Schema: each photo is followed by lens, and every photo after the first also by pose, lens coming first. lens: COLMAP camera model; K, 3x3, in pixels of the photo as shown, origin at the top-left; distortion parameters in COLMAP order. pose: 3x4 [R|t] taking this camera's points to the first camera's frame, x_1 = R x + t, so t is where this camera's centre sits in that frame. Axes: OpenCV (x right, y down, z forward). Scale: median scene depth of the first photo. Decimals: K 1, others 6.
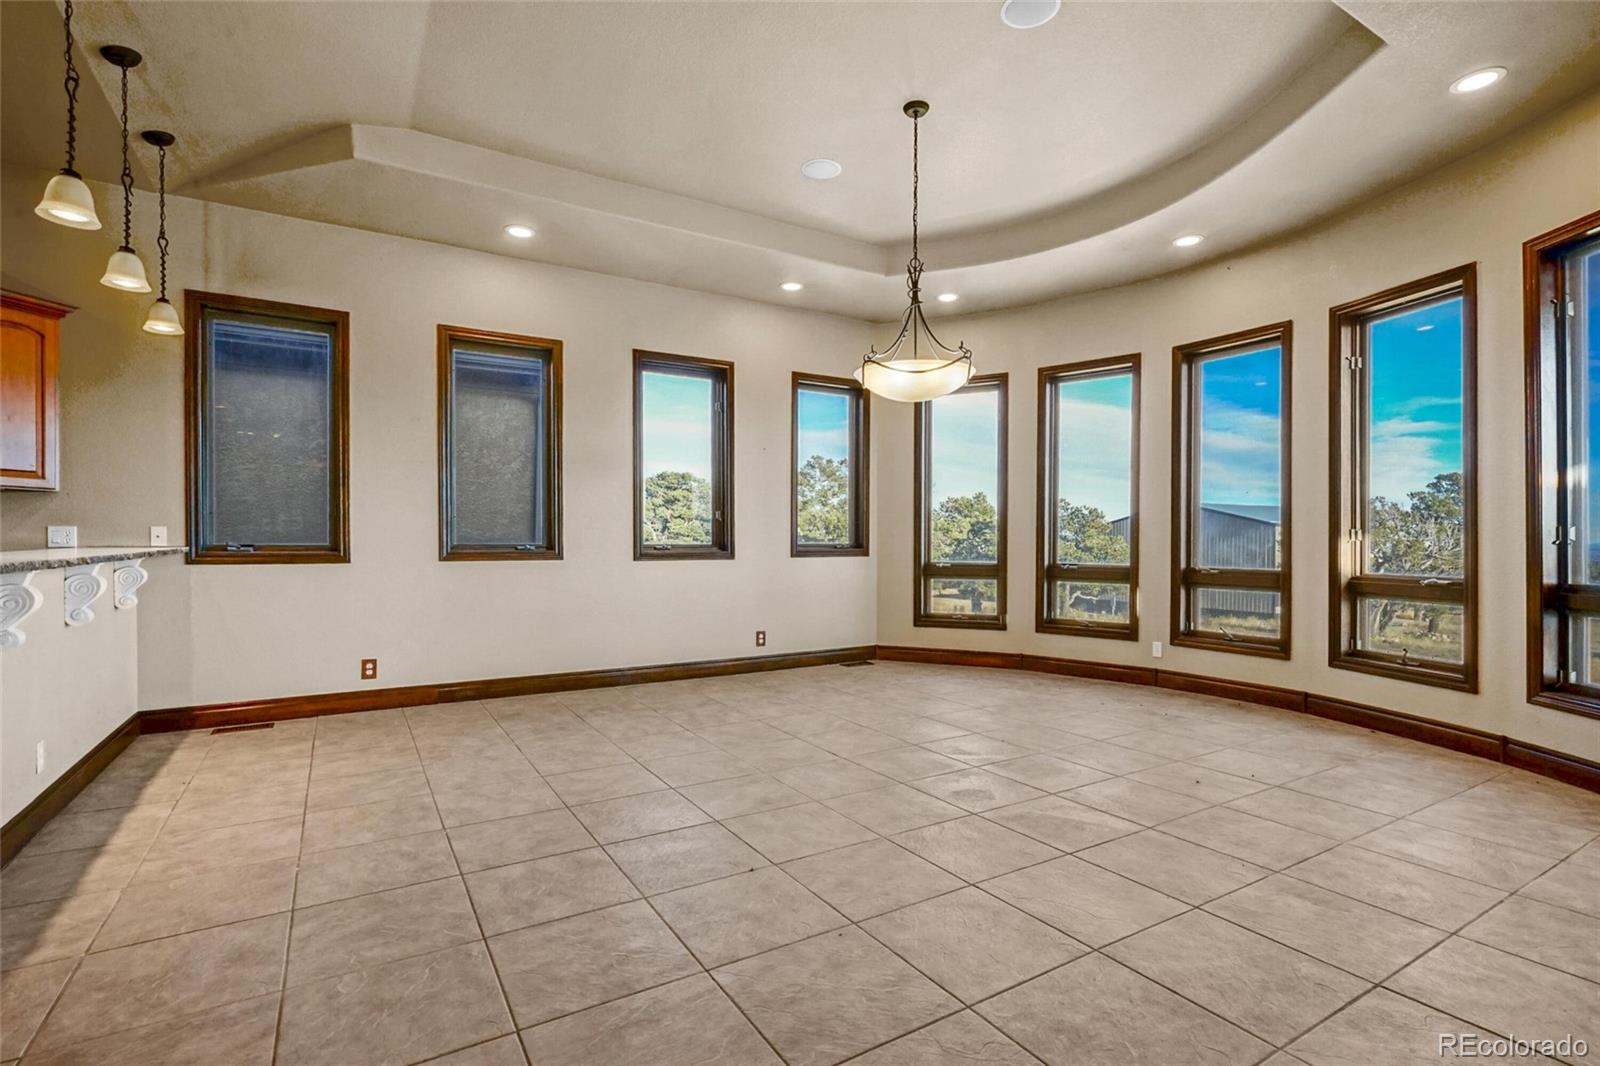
lens RADIAL K [[758.6, 0, 799.8], [0, 758.6, 543.2], [0, 0, 1]] dist [0.000455, 0.000035]
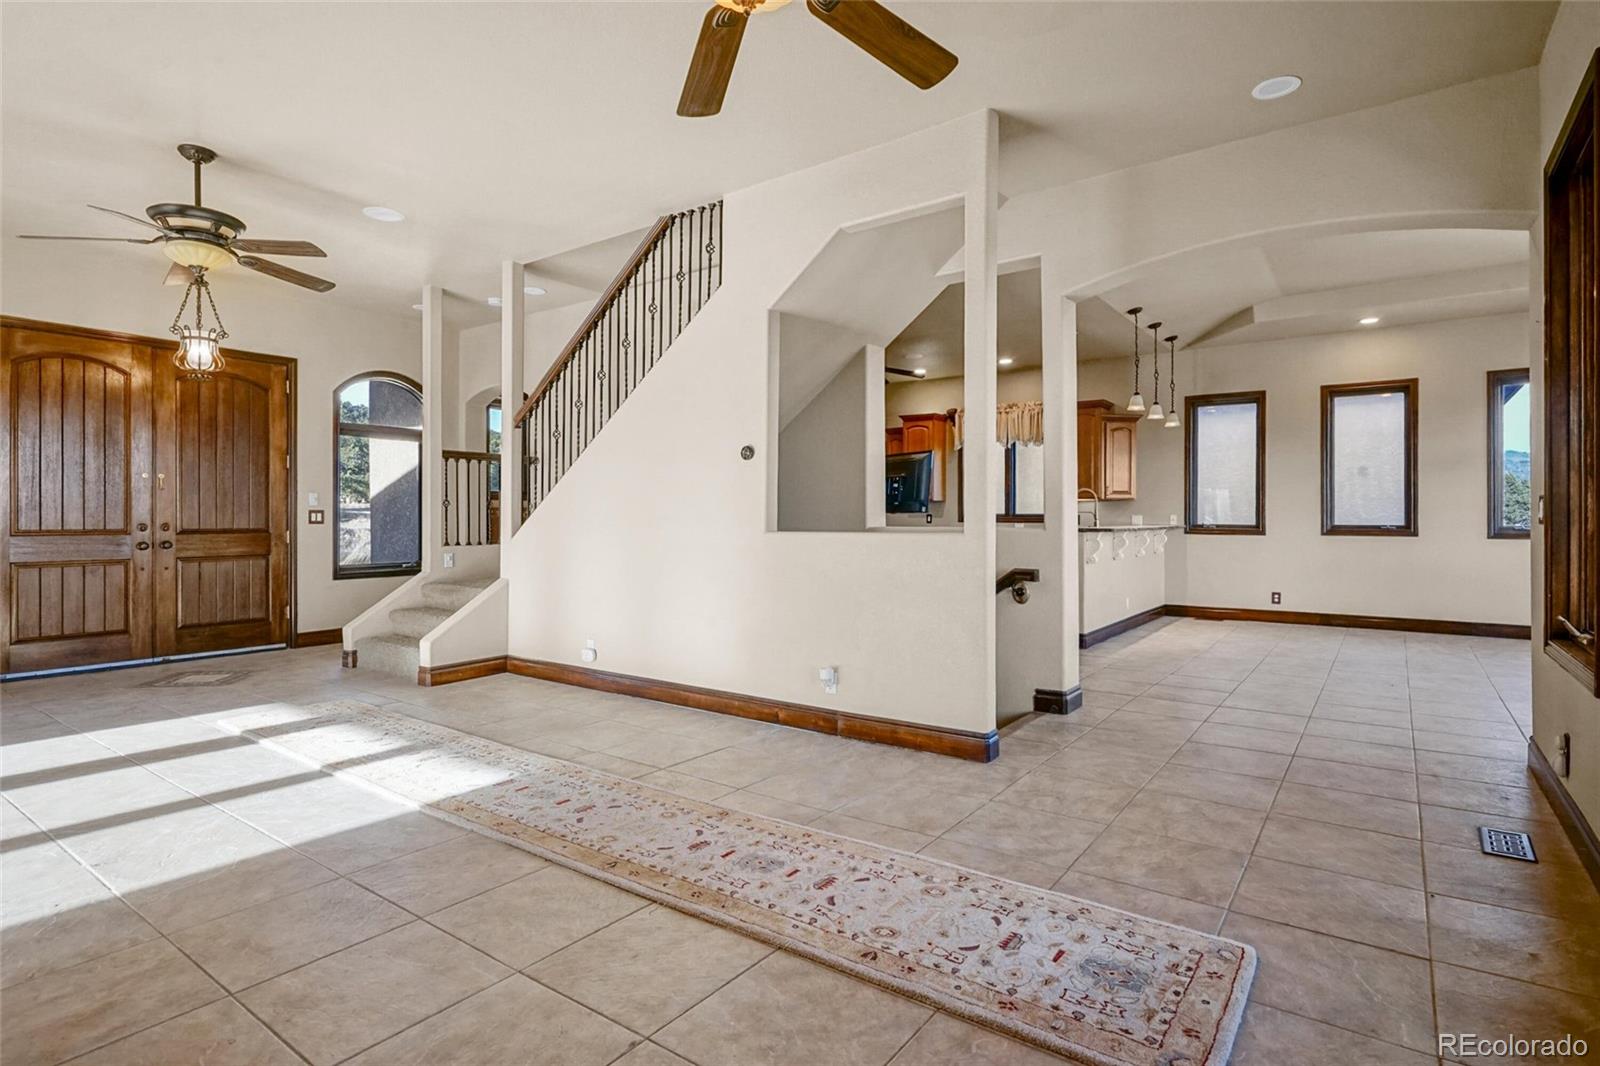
lens RADIAL K [[810.4, 0, 799.5], [0, 810.4, 518.6], [0, 0, 1]] dist [-0.001957, 0.000284]
pose [[0.381790, -0.001741, -0.924247, 0.997794], [-0.006501, 0.999968, -0.004569, 0.005083], [0.924226, 0.007753, 0.381767, -0.968552]]
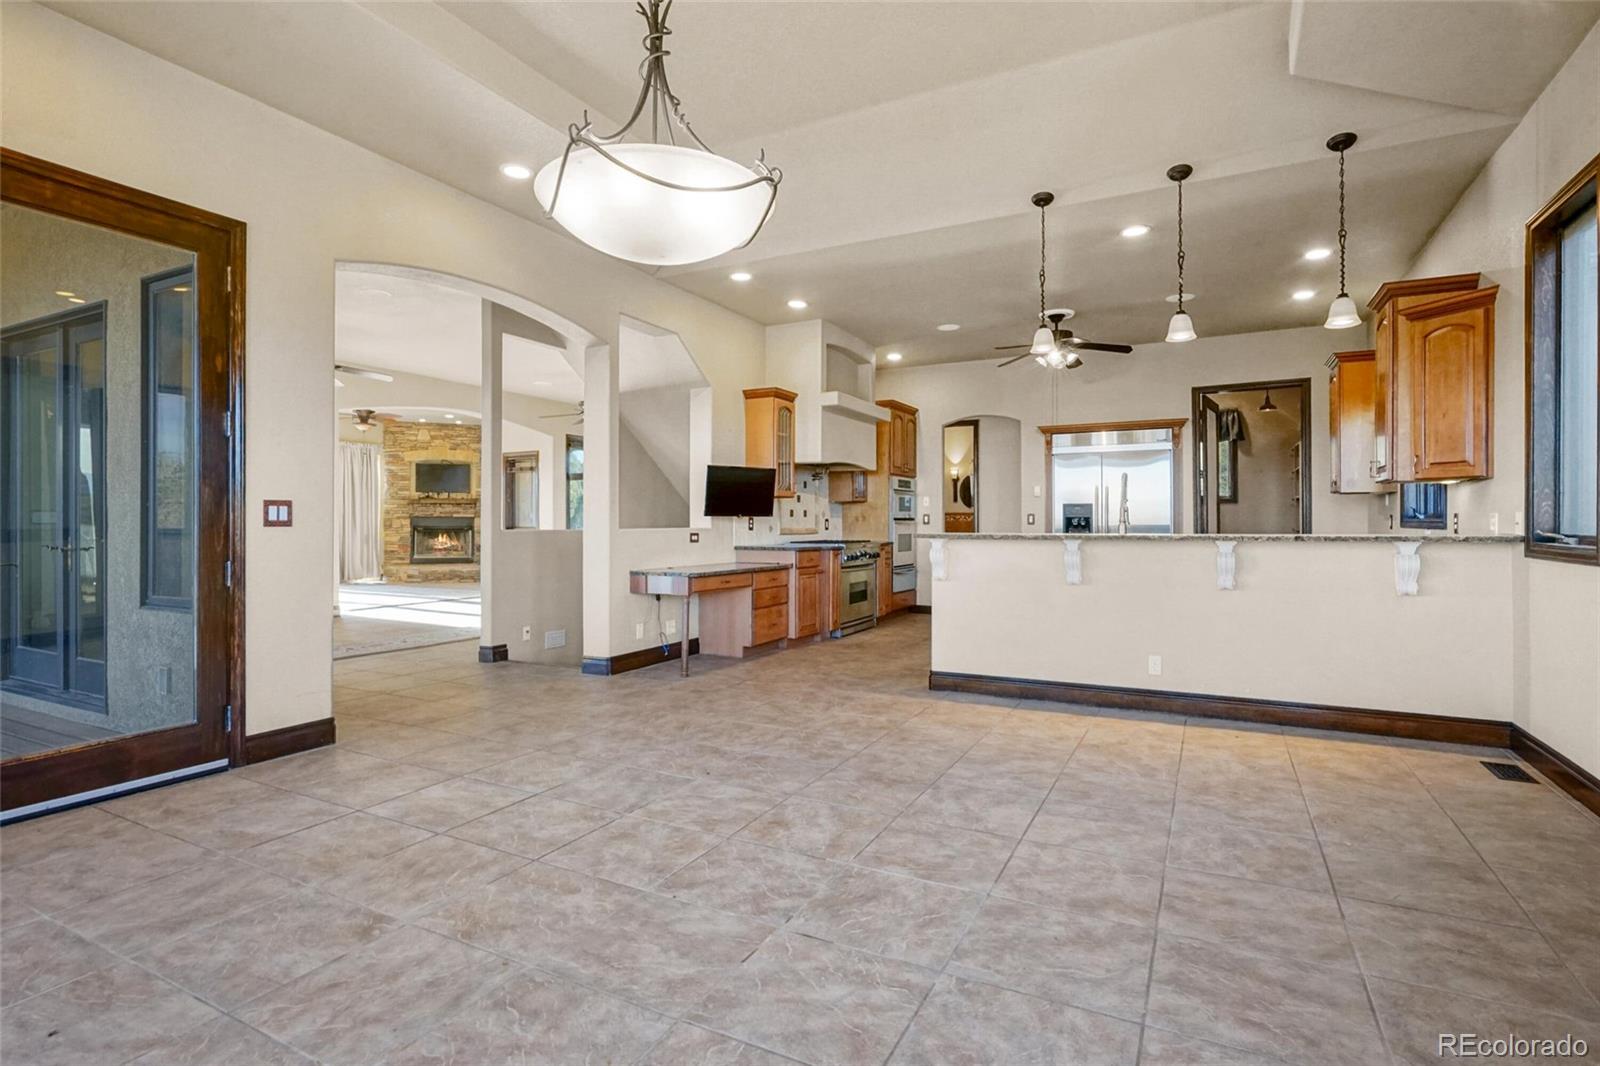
lens RADIAL K [[787.9, 0, 800.4], [0, 787.9, 518.5], [0, 0, 1]] dist [-0.000538, 0.000365]
pose [[-0.856222, -0.004916, -0.516584, 0.385782], [-0.005238, 0.999986, -0.000835, -0.012074], [0.516581, 0.001991, -0.856236, 1.698435]]
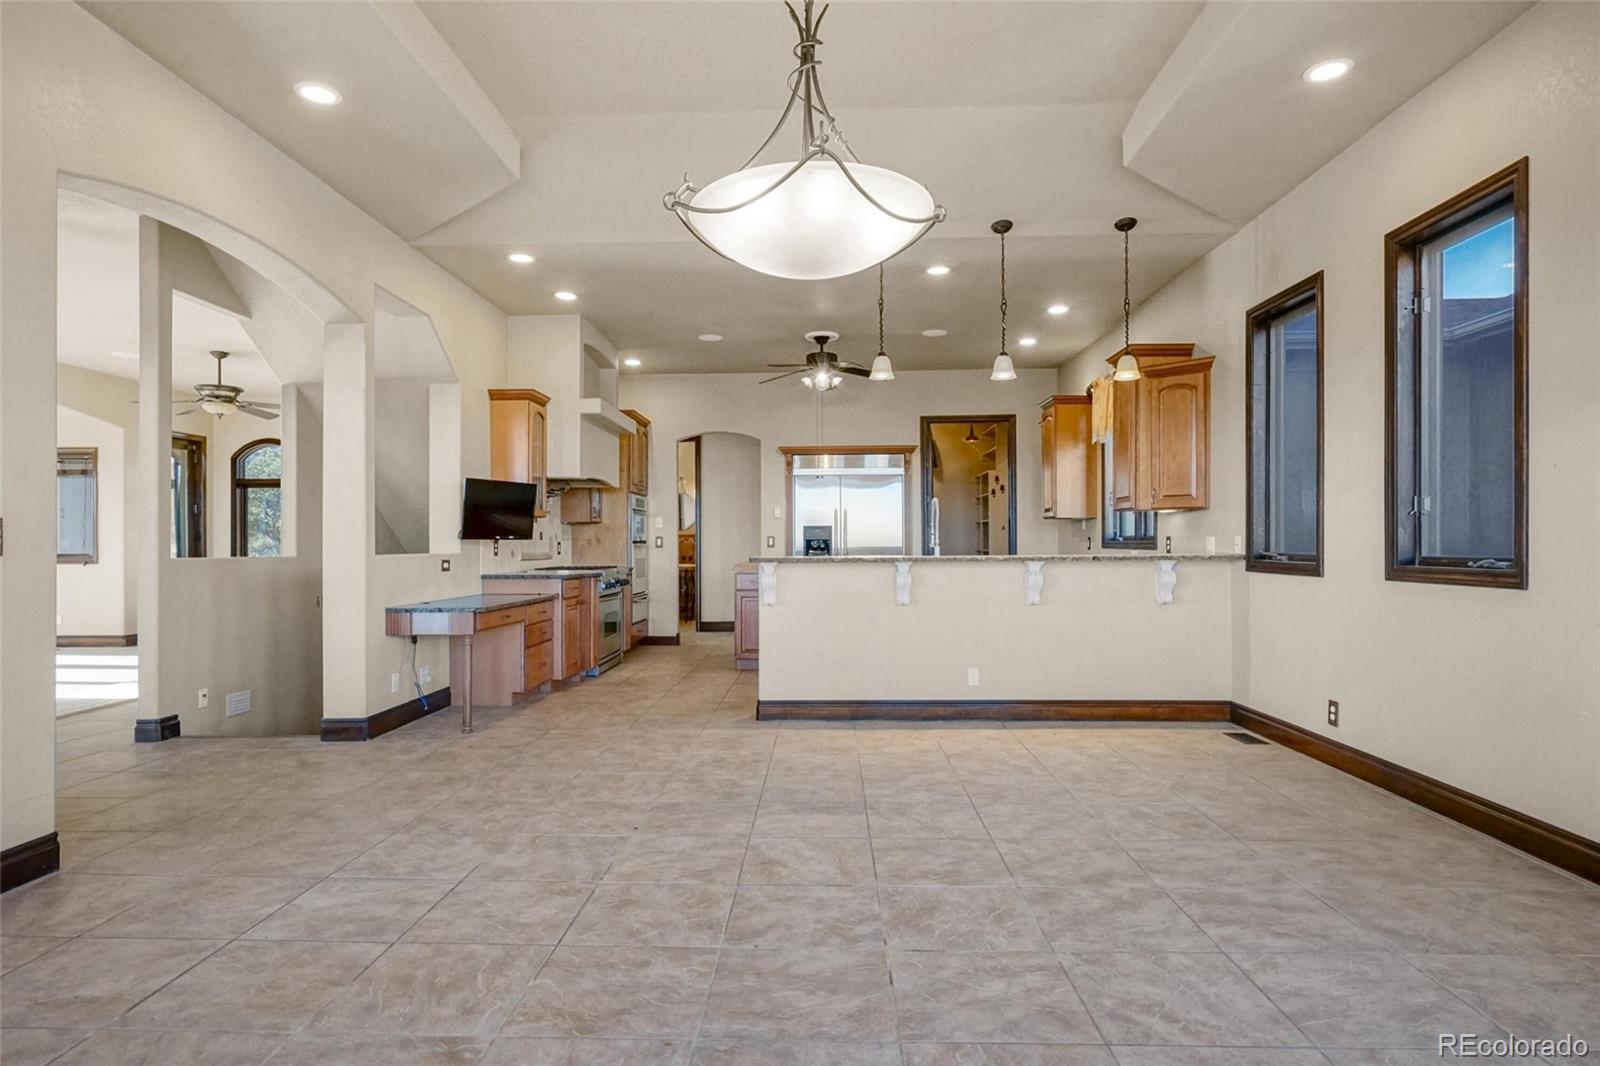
lens RADIAL K [[880.0, 0, 798.5], [0, 880.0, 539.2], [0, 0, 1]] dist [0.003115, 0.001056]
pose [[-0.547688, -0.004980, -0.836668, 0.714166], [-0.002893, 0.999988, -0.004059, -0.012743], [0.836677, 0.000197, -0.547696, 1.475137]]
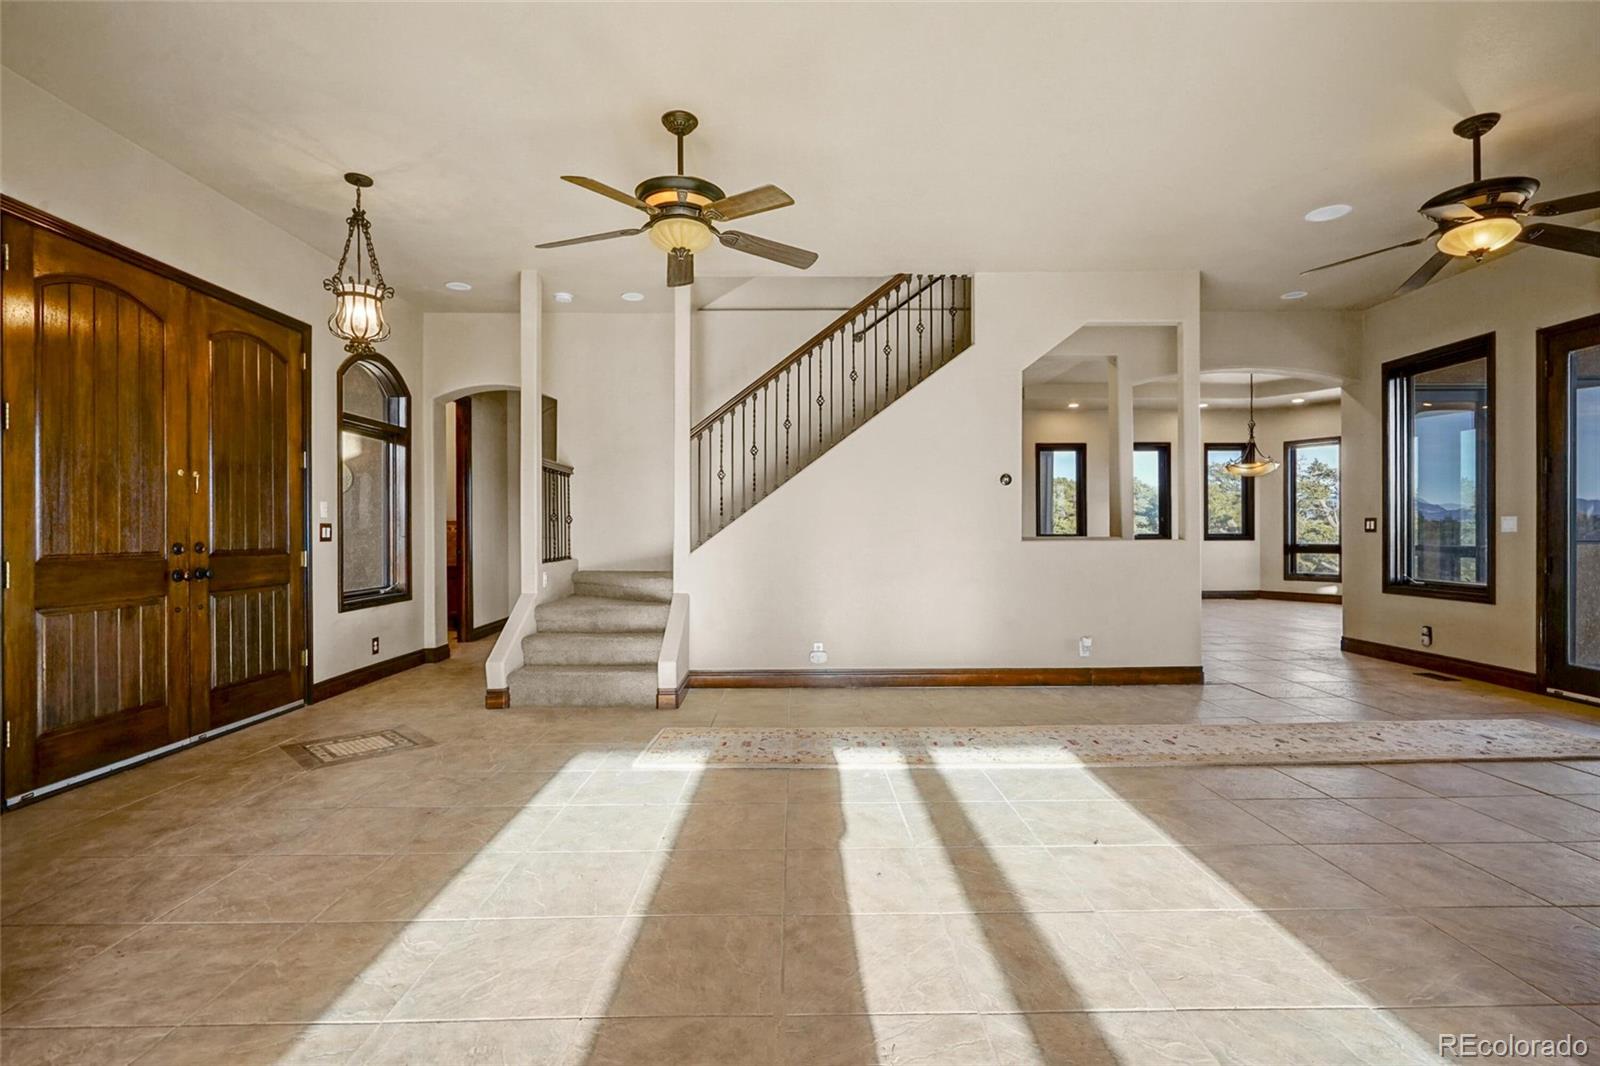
lens RADIAL K [[751.2, 0, 800.0], [0, 751.2, 533.0], [0, 0, 1]] dist [-0.001164, -0.000114]
pose [[0.858982, -0.003184, -0.511995, 0.154246], [0.001712, 0.999993, -0.003347, 0.007332], [0.512002, 0.001999, 0.858982, -2.157819]]
